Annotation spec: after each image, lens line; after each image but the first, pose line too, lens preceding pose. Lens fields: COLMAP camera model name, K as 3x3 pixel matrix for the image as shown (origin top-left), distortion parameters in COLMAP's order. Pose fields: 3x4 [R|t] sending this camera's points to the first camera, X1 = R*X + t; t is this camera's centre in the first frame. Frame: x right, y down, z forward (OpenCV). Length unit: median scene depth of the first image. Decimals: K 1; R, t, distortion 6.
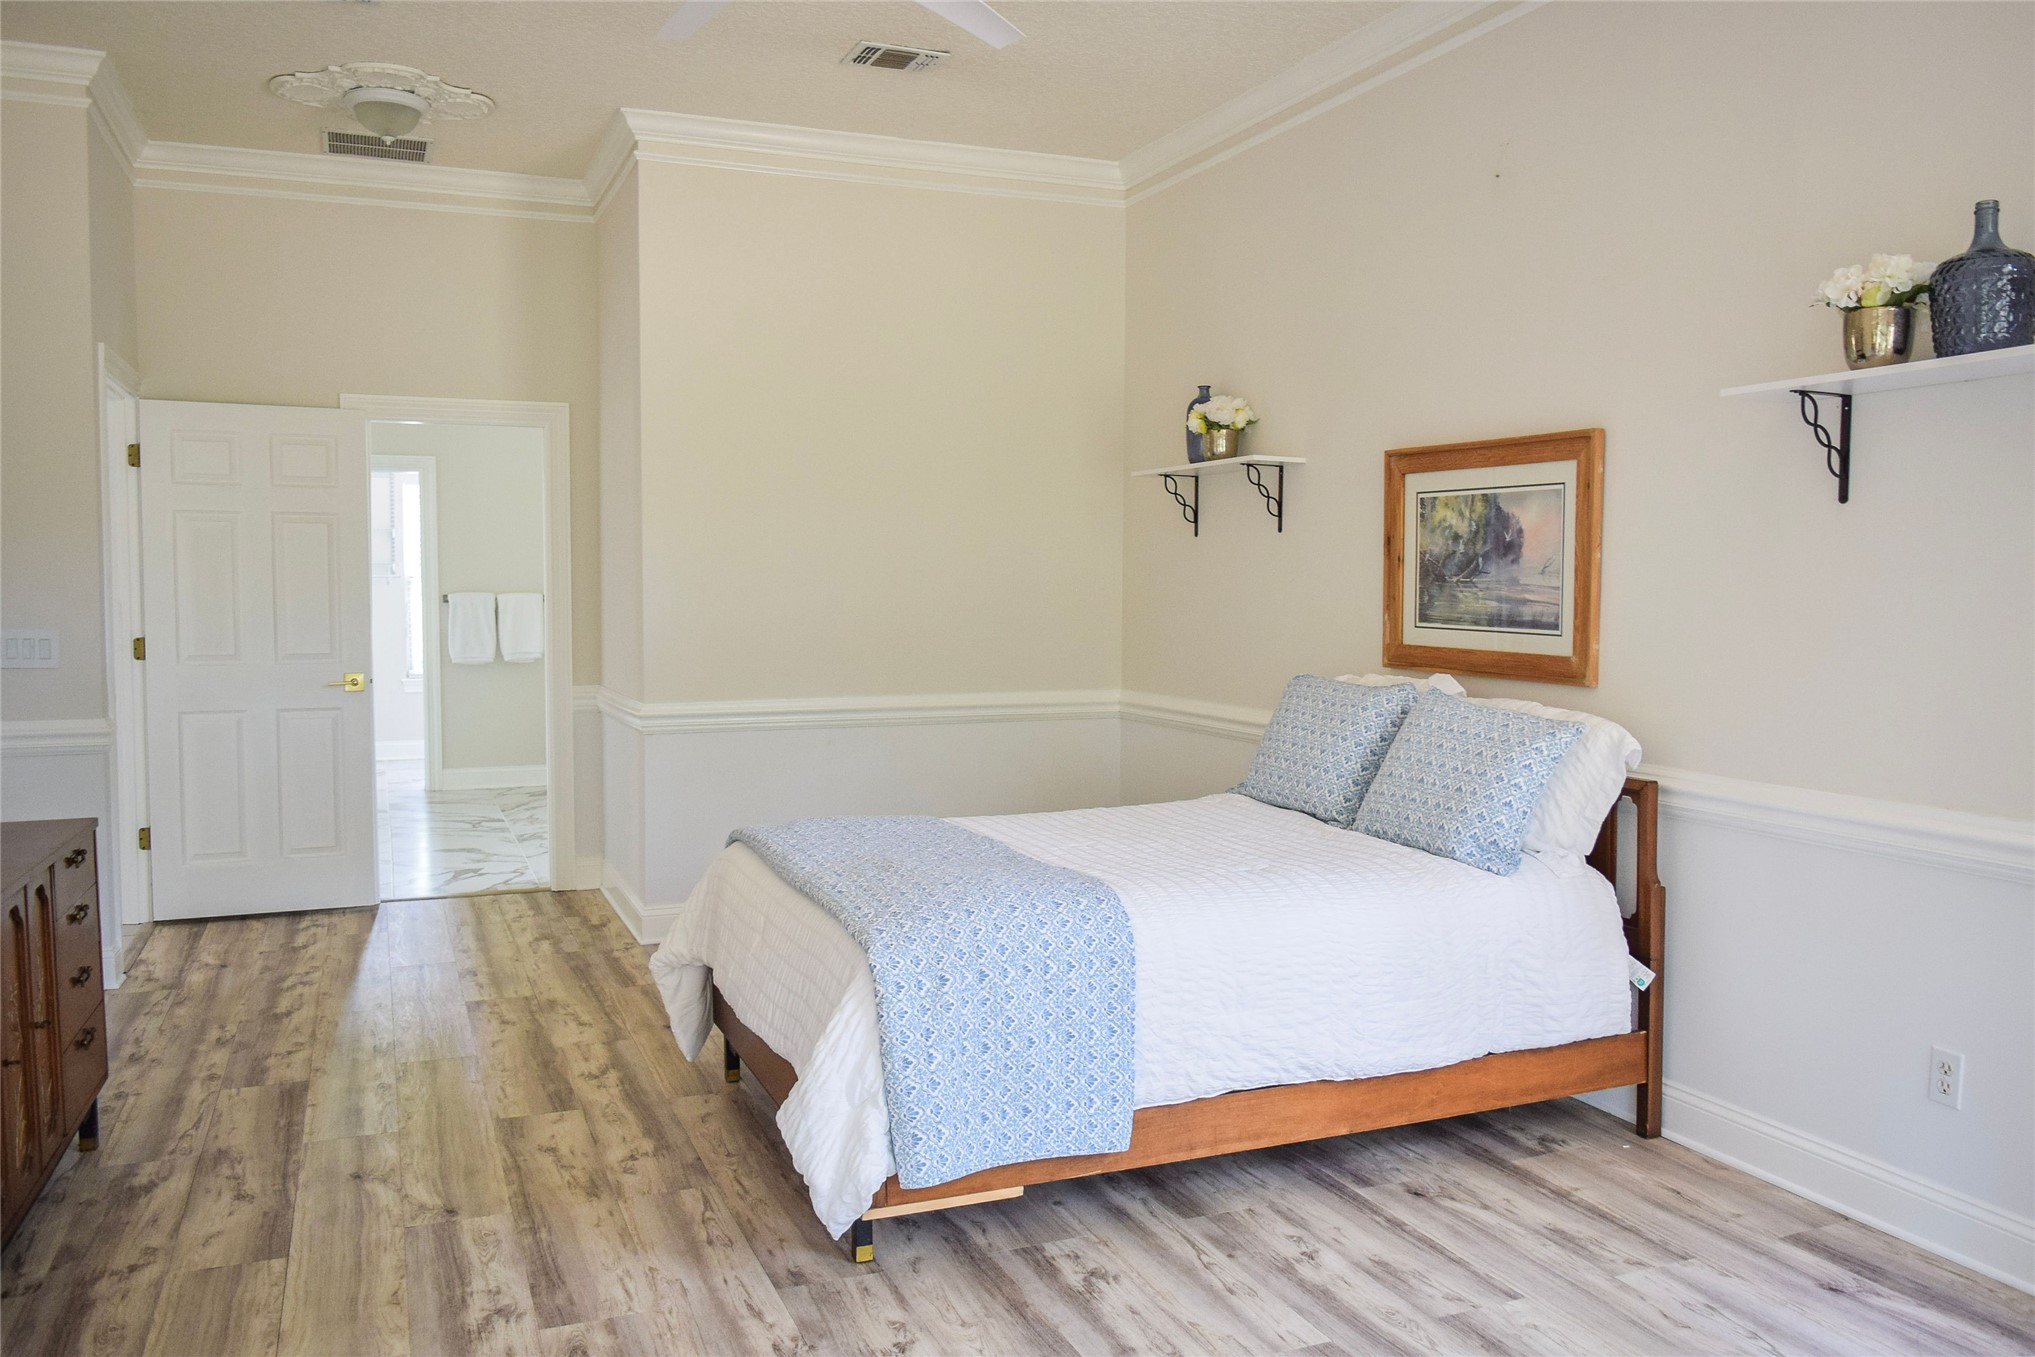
lens RADIAL K [[1604.5, 0, 1024.9], [0, 1604.5, 675.2], [0, 0, 1]] dist [-0.014639, 0.004760]
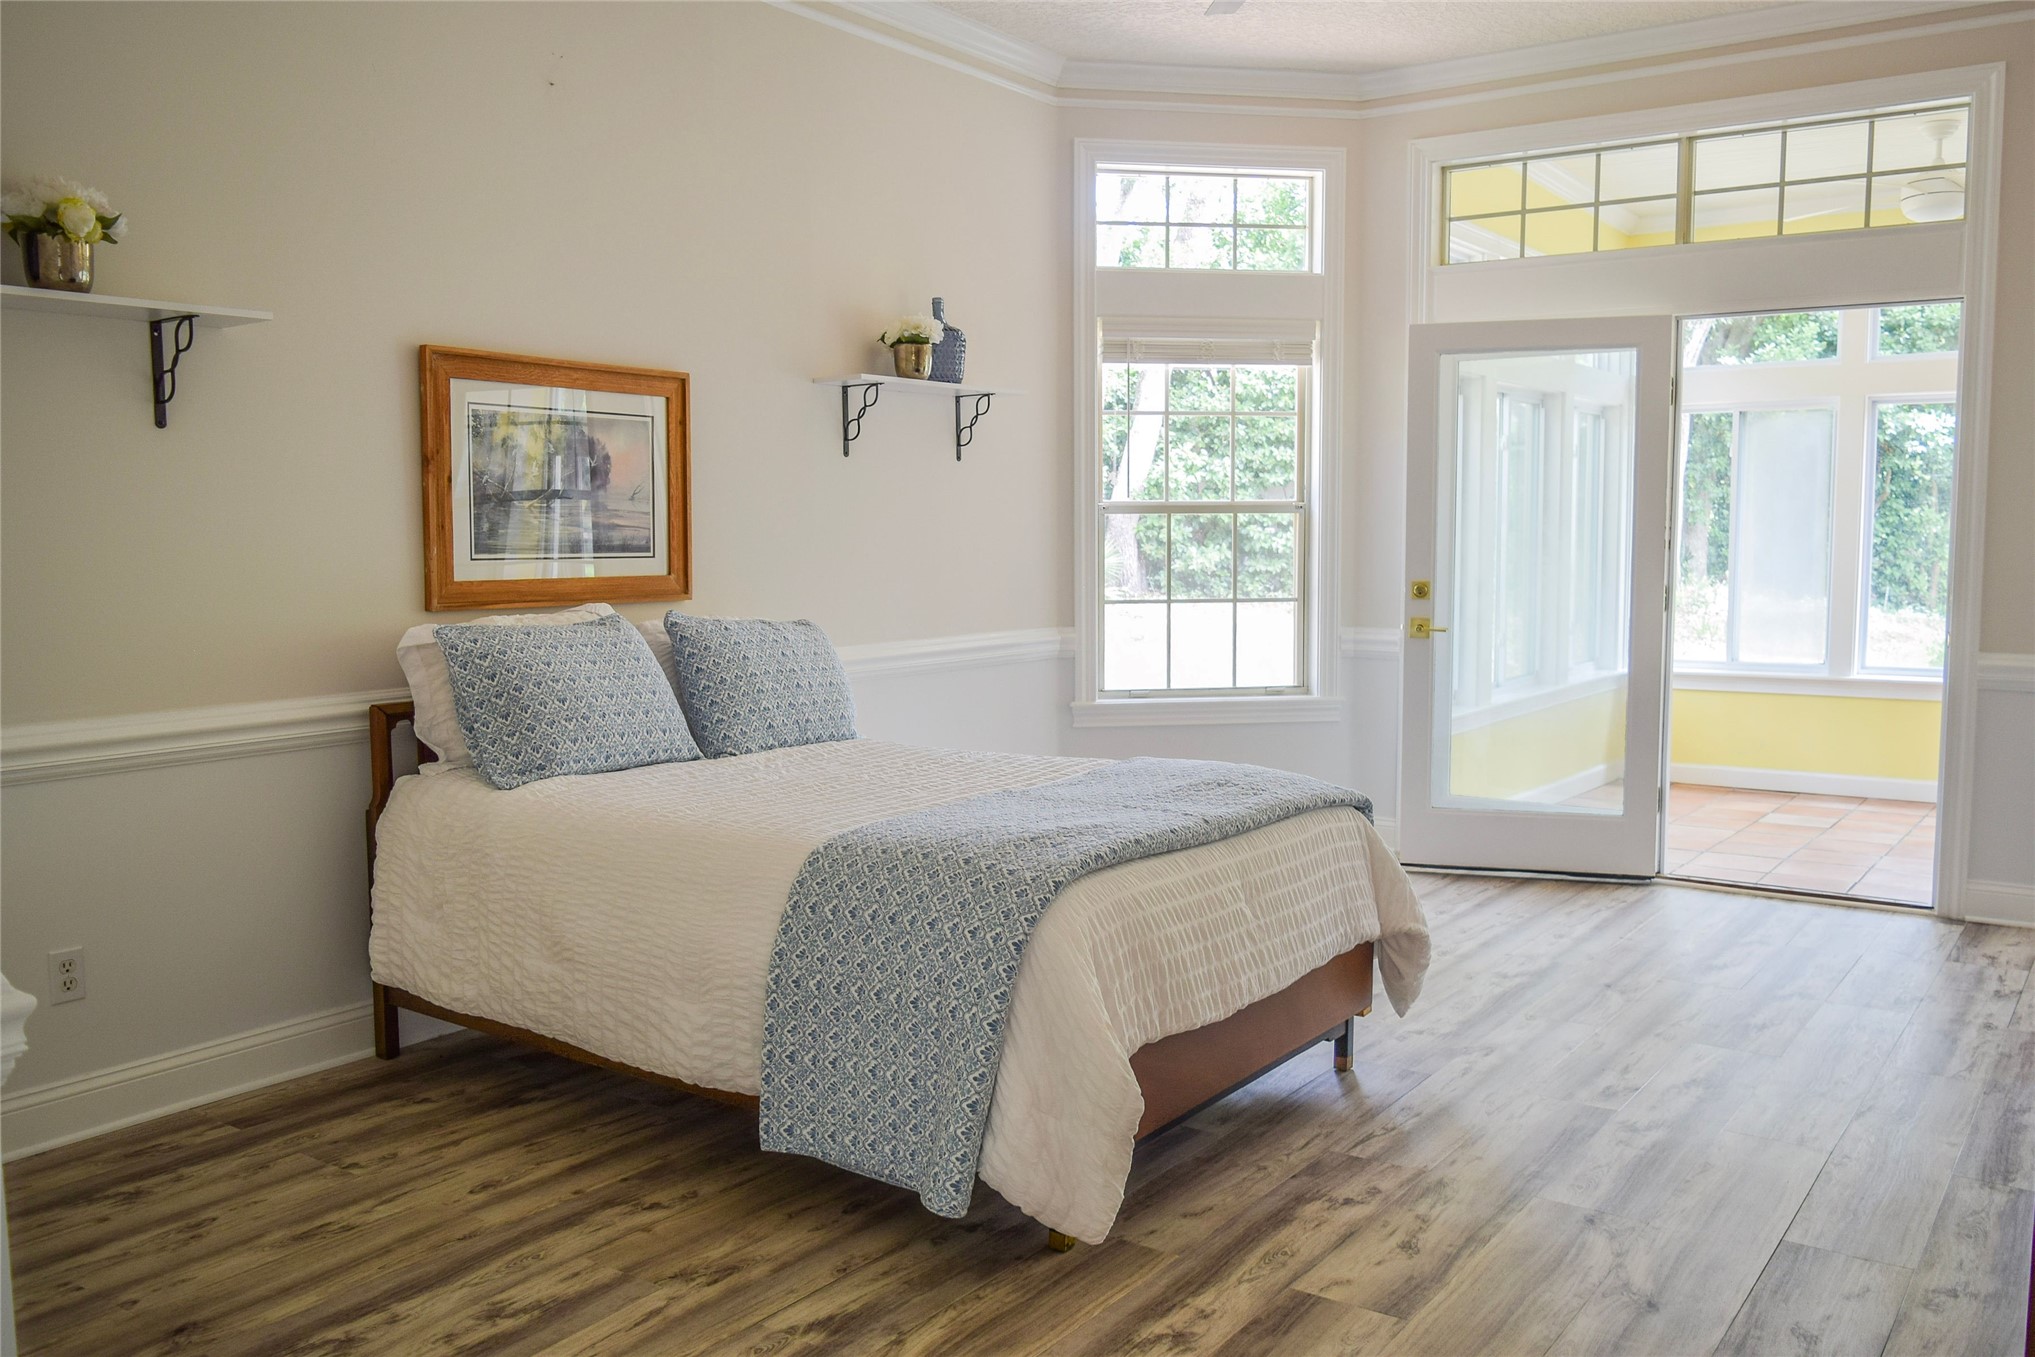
lens RADIAL K [[1627.3, 0, 1025.4], [0, 1627.3, 672.2], [0, 0, 1]] dist [-0.014731, 0.005970]
pose [[-0.531724, -0.082644, 0.842876, -0.830251], [0.047069, 0.990806, 0.126842, -0.084147], [-0.845609, 0.107118, -0.522945, 1.528653]]
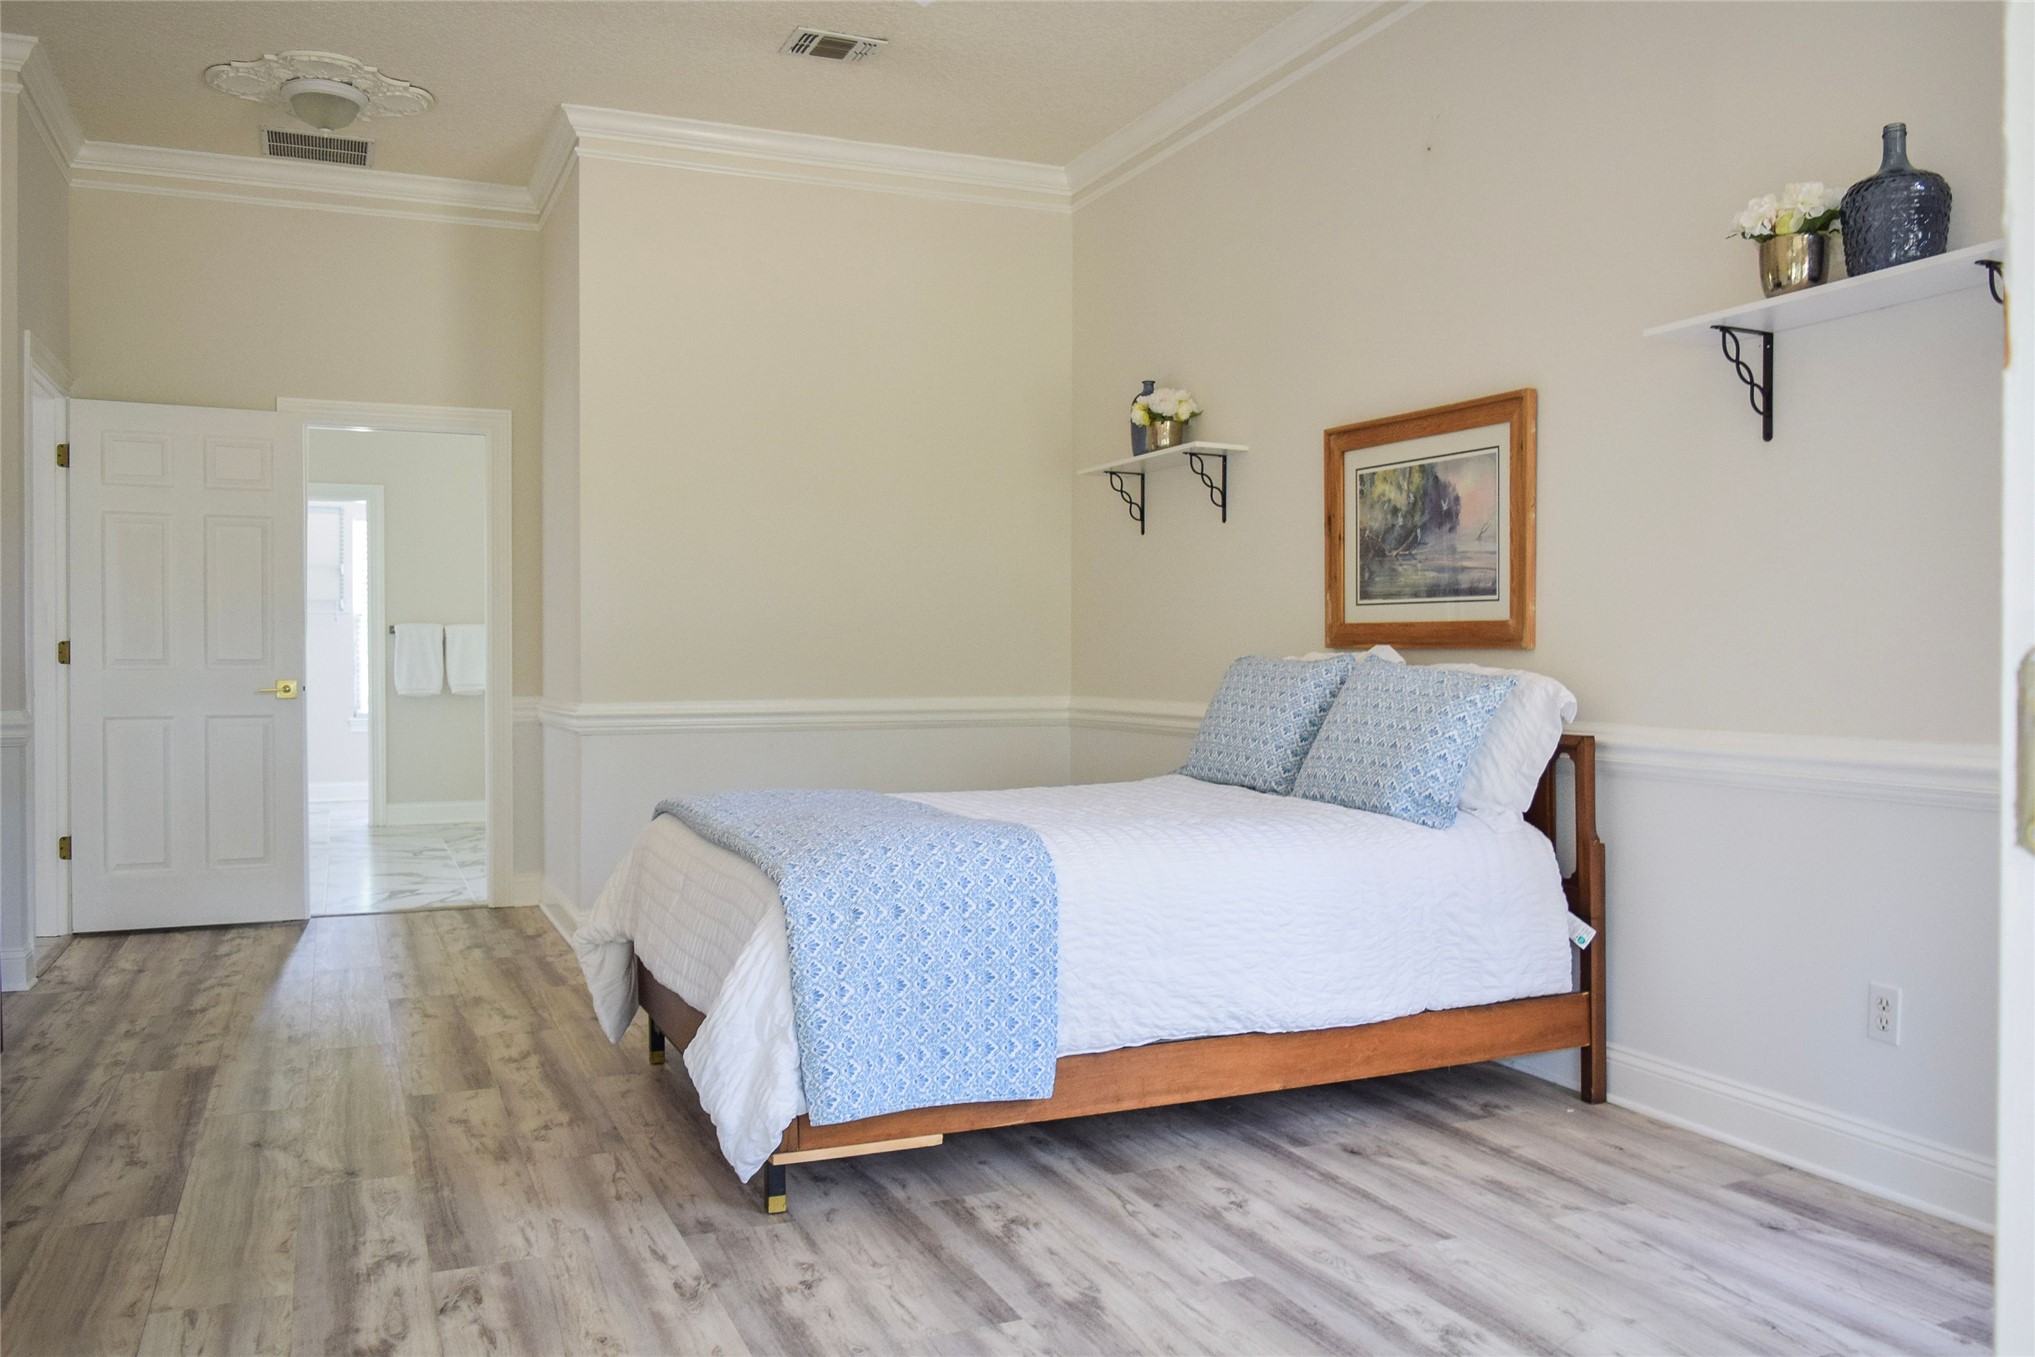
lens RADIAL K [[1627.3, 0, 1025.4], [0, 1627.3, 672.2], [0, 0, 1]] dist [-0.014731, 0.005970]
pose [[0.999881, -0.003940, 0.014943, 0.030153], [0.004660, 0.998814, -0.048473, 0.074550], [-0.014734, 0.048536, 0.998713, 0.003655]]
